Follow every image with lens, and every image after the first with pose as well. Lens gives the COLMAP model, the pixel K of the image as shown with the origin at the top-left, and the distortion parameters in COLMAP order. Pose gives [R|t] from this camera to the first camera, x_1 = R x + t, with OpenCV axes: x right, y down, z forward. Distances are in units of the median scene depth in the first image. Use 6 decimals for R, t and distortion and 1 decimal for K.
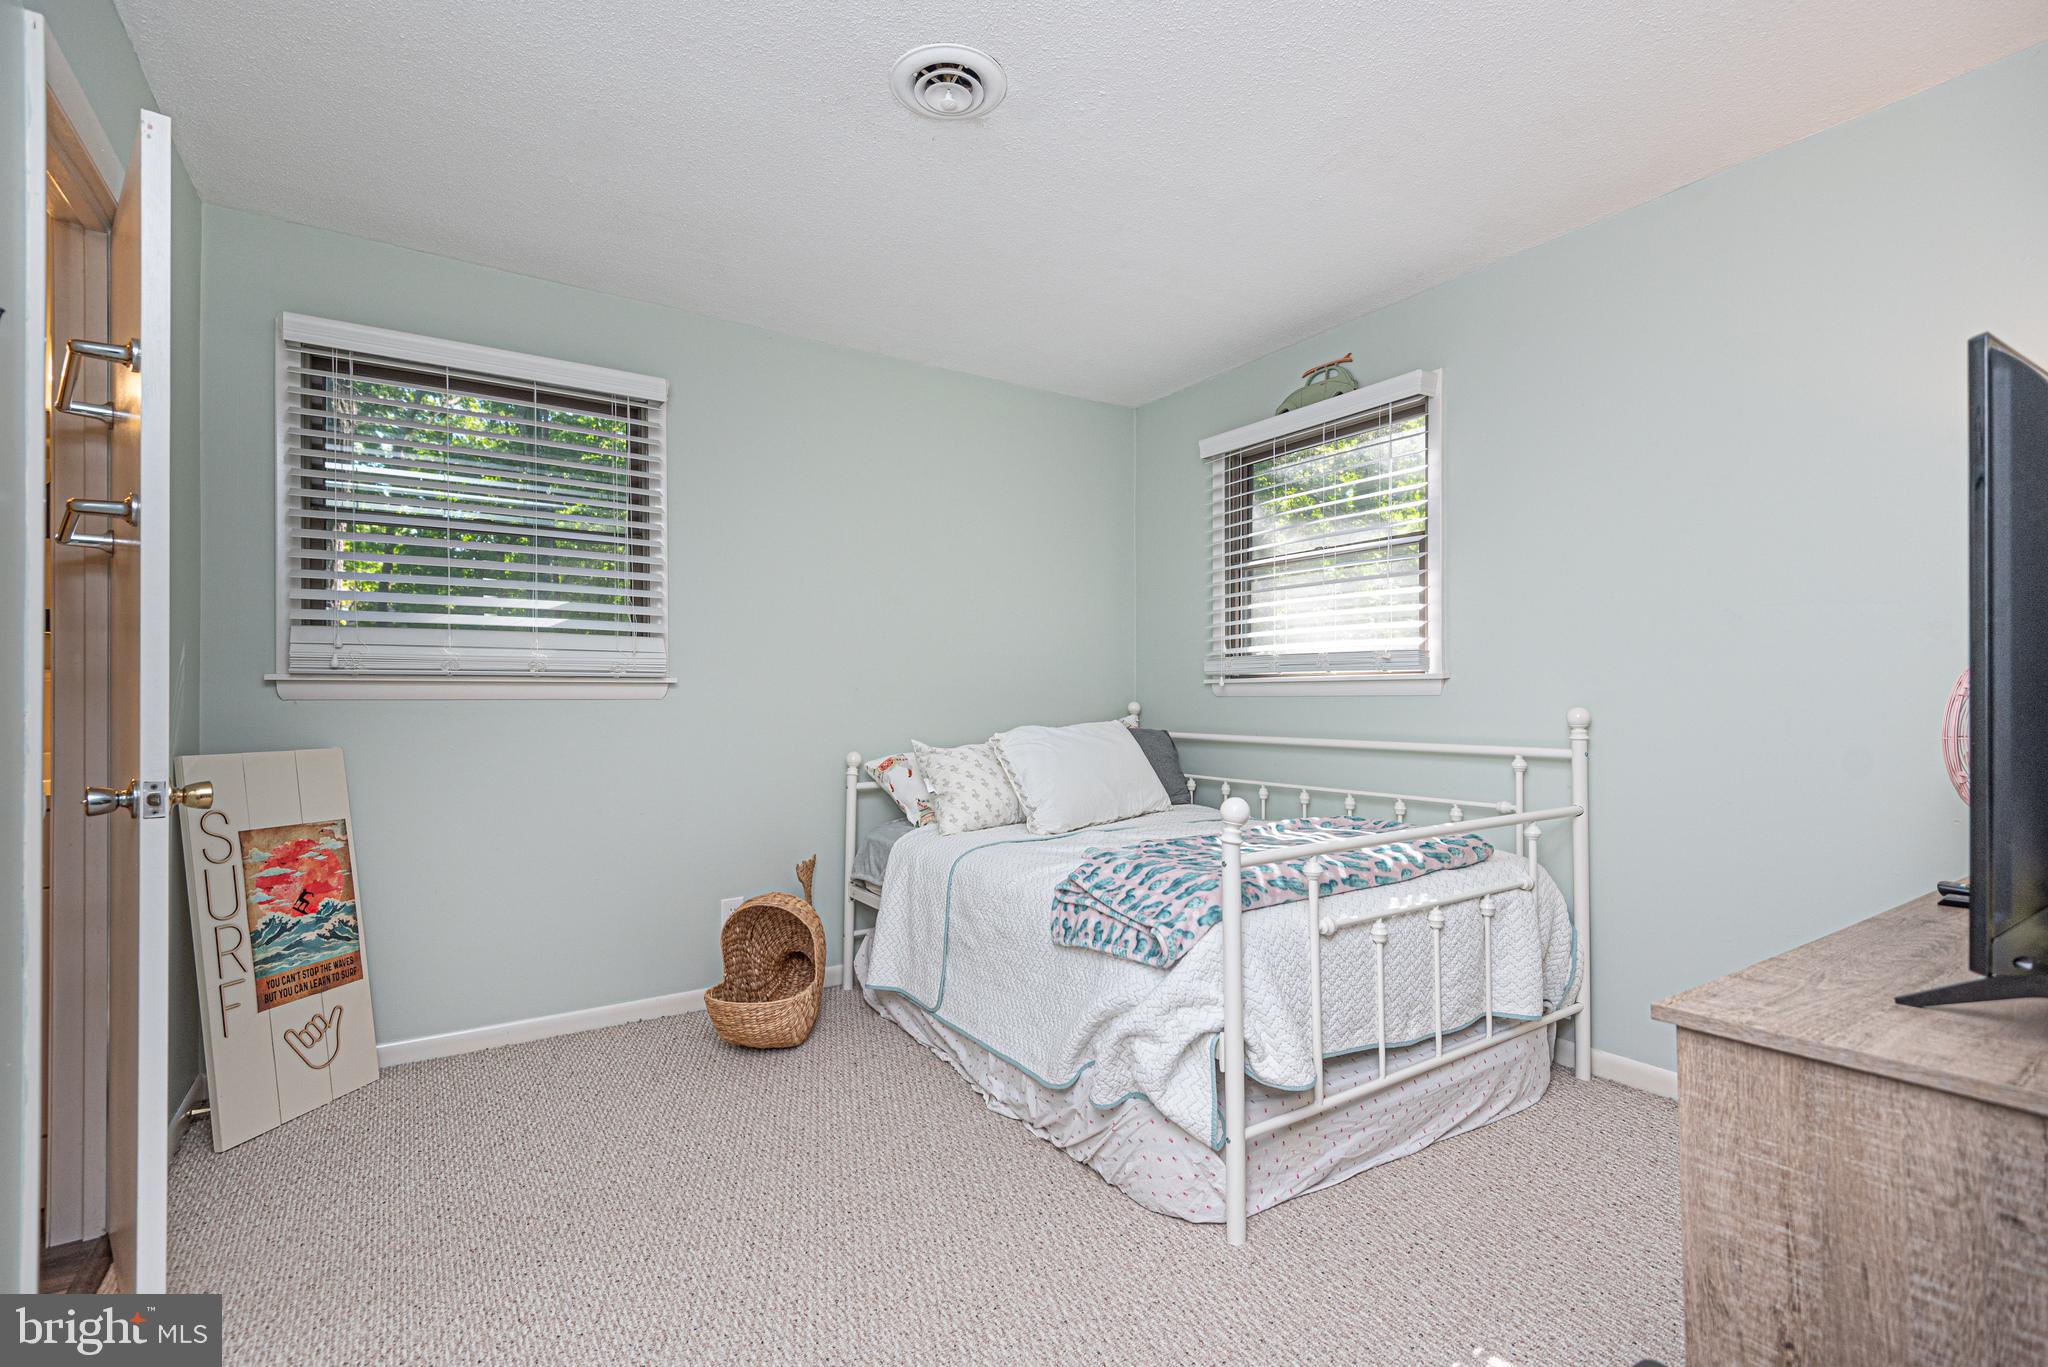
lens RADIAL K [[924.1, 0, 1024.0], [0, 924.1, 683.5], [0, 0, 1]] dist [0.002060, 0.000203]
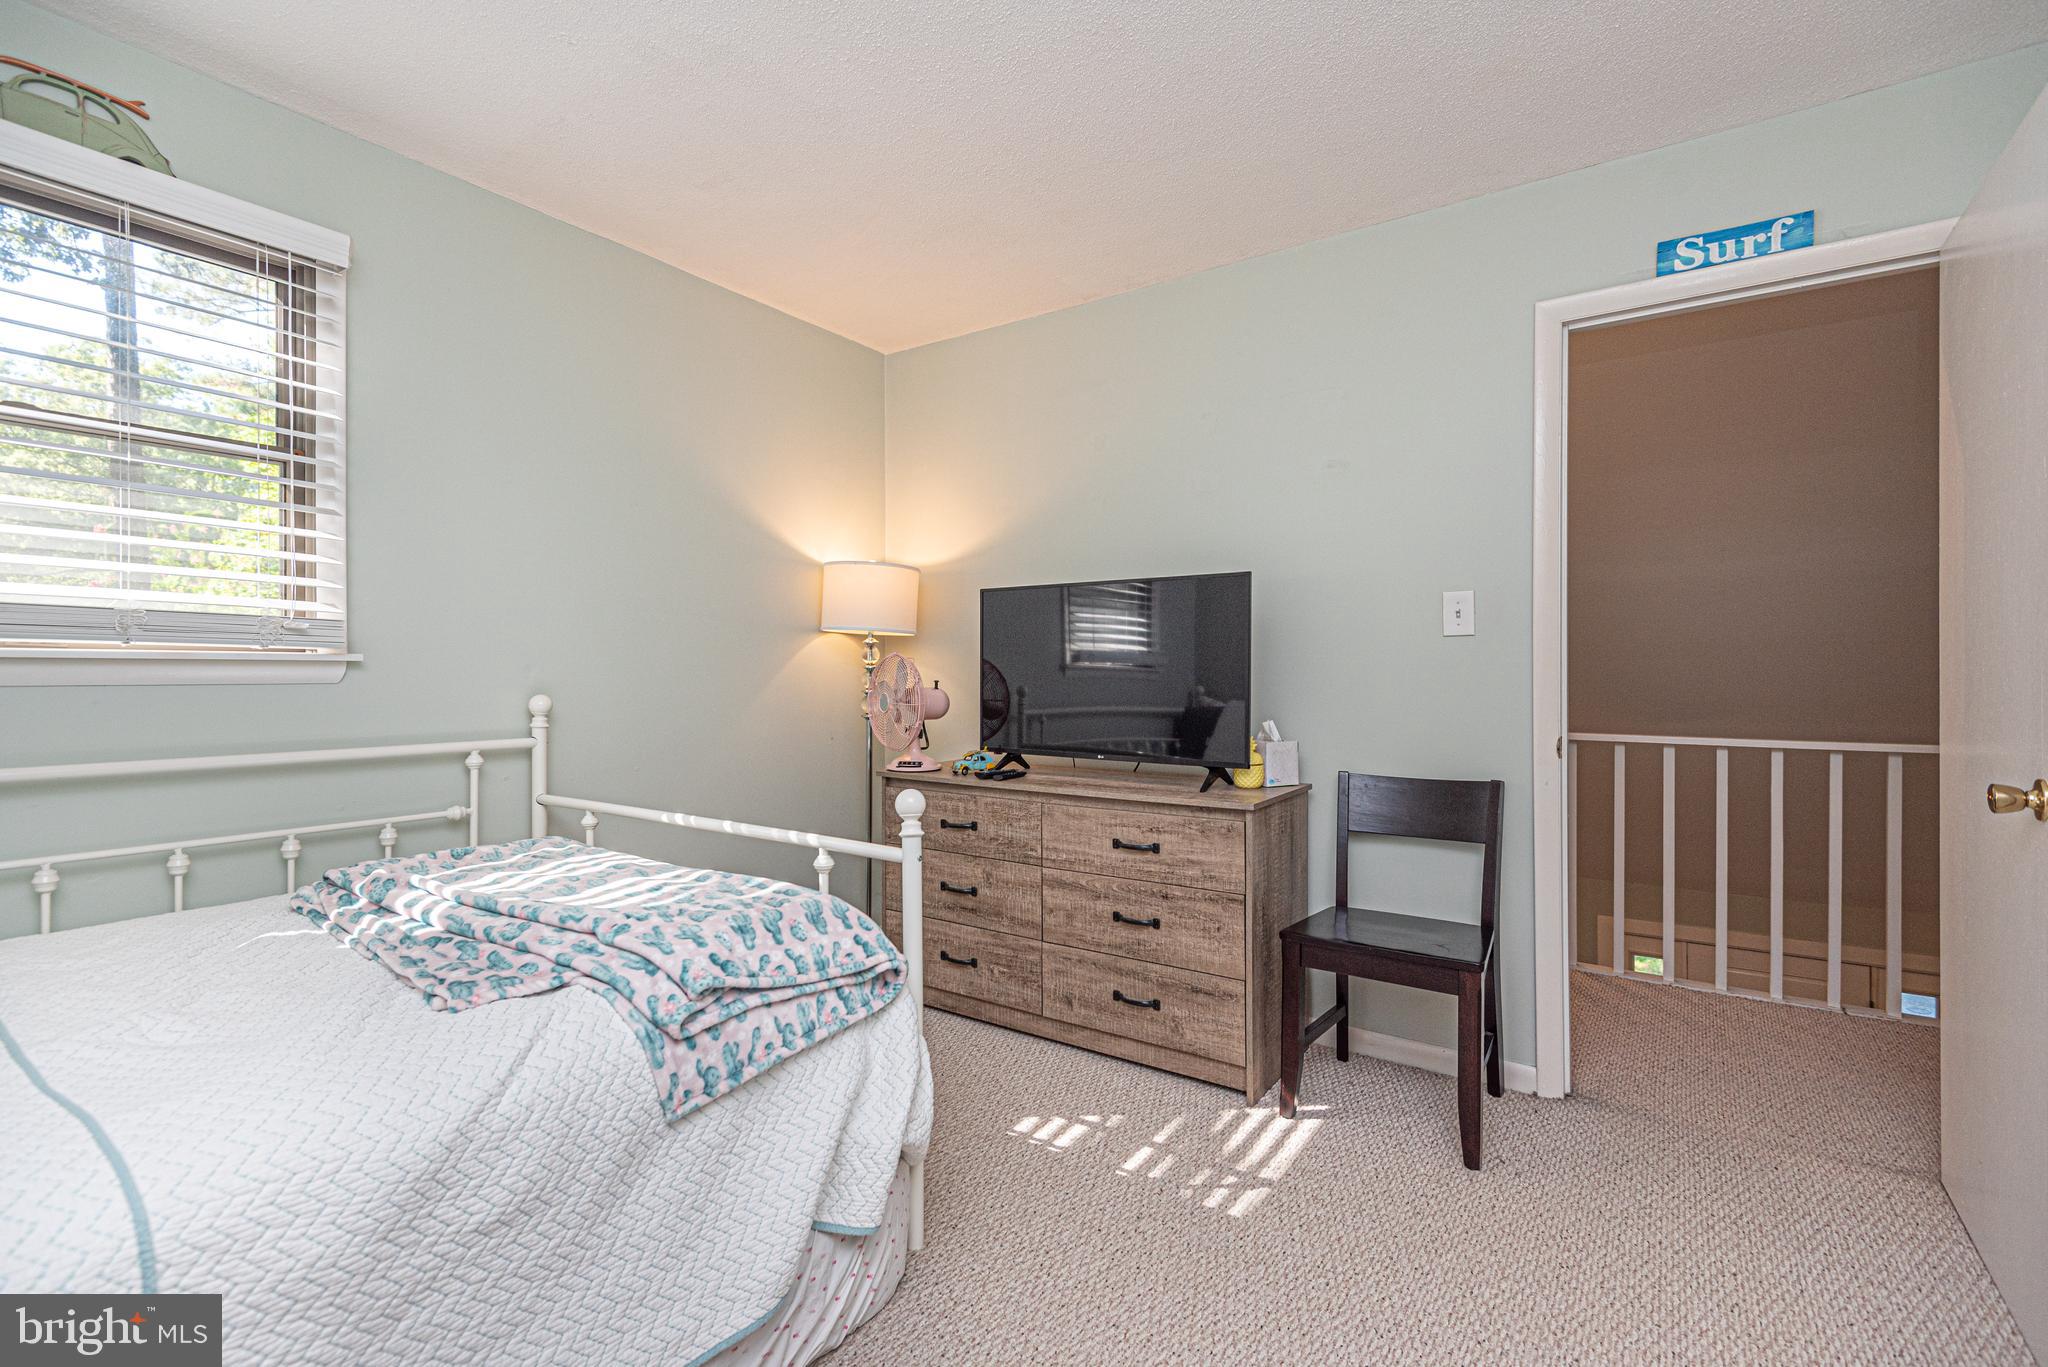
lens RADIAL K [[924.1, 0, 1024.0], [0, 924.1, 683.5], [0, 0, 1]] dist [0.002060, 0.000203]
pose [[-0.348215, -0.005551, 0.937398, -0.465396], [-0.011584, 0.999932, 0.001619, 0.005381], [-0.937343, -0.010295, -0.348255, 0.797998]]
